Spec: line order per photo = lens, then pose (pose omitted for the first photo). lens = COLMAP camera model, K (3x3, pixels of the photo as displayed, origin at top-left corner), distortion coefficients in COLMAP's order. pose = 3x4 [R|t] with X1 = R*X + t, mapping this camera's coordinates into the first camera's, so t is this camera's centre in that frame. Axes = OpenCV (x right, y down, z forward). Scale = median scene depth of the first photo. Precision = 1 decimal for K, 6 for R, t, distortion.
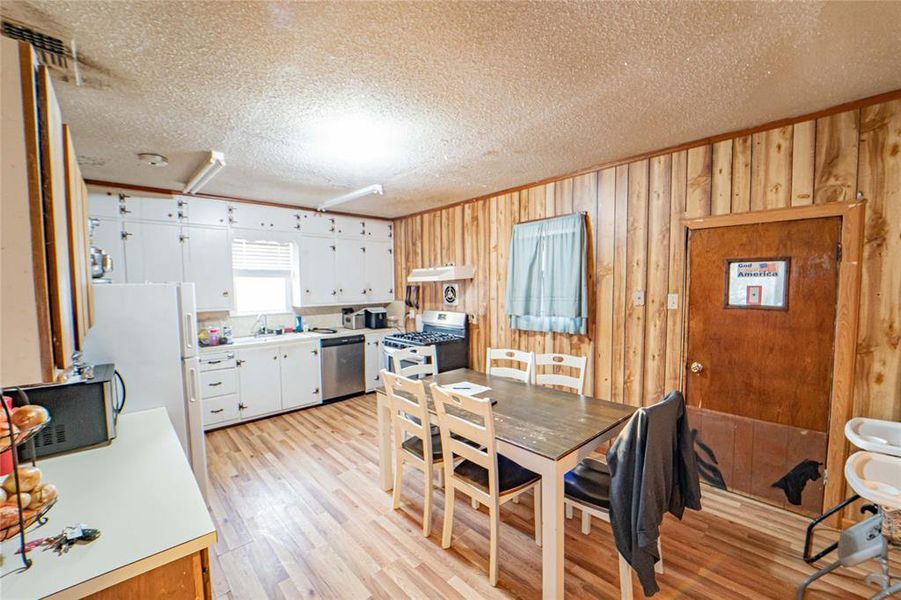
lens RADIAL K [[361.7, 0, 447.6], [0, 361.7, 303.6], [0, 0, 1]] dist [-0.028380, -0.000208]
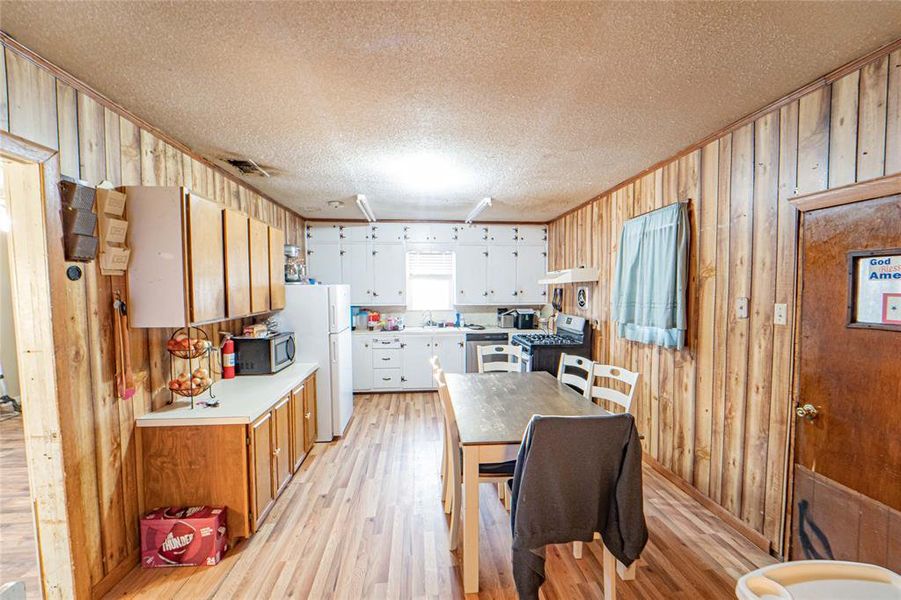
lens RADIAL K [[373.3, 0, 455.2], [0, 373.3, 303.6], [0, 0, 1]] dist [-0.031097, -0.000083]
pose [[0.797265, 0.034623, -0.602636, 0.456308], [-0.038349, 0.999242, 0.006674, -0.005510], [0.602410, 0.017789, 0.797988, 0.024540]]
